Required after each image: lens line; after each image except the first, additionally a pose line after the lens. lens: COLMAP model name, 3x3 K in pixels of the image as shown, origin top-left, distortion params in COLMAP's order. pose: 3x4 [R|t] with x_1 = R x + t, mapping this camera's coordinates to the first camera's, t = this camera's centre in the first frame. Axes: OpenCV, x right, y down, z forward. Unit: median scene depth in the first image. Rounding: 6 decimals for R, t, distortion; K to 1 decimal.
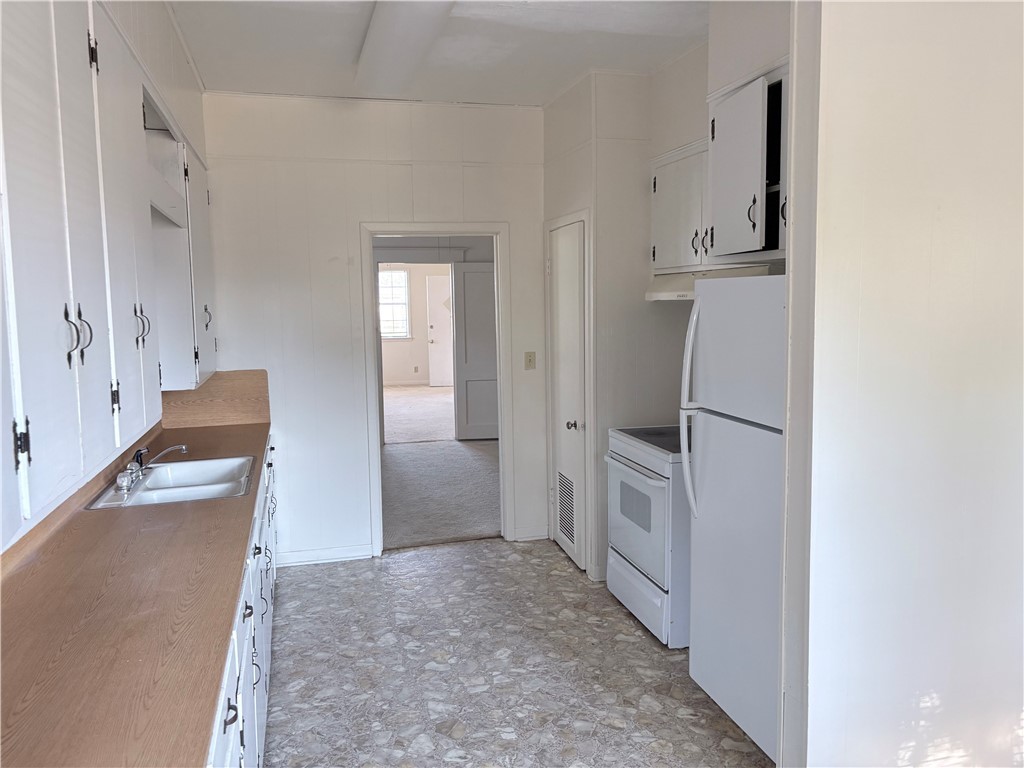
lens RADIAL K [[771.1, 0, 507.4], [0, 771.1, 380.2], [0, 0, 1]] dist [0.060595, -0.079902]
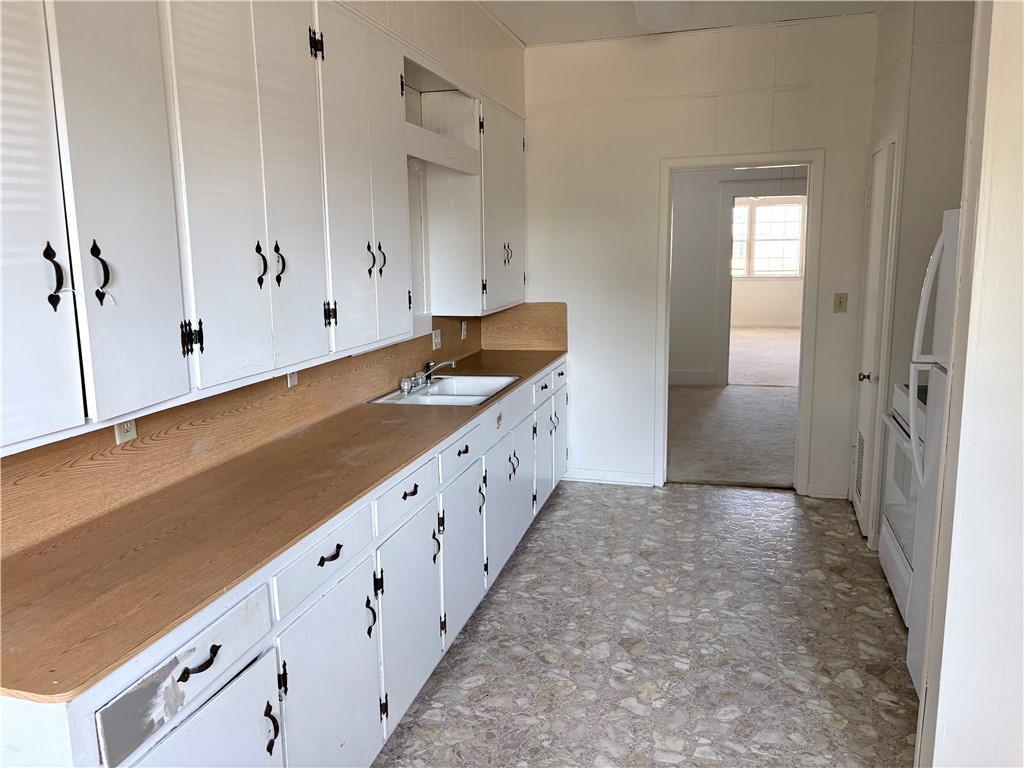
lens RADIAL K [[775.3, 0, 514.5], [0, 775.3, 371.9], [0, 0, 1]] dist [0.070707, -0.081511]
pose [[0.863954, 0.083367, -0.496622, 0.231484], [-0.049411, 0.995476, 0.081149, -0.001036], [0.501140, -0.045571, 0.864165, 0.011810]]
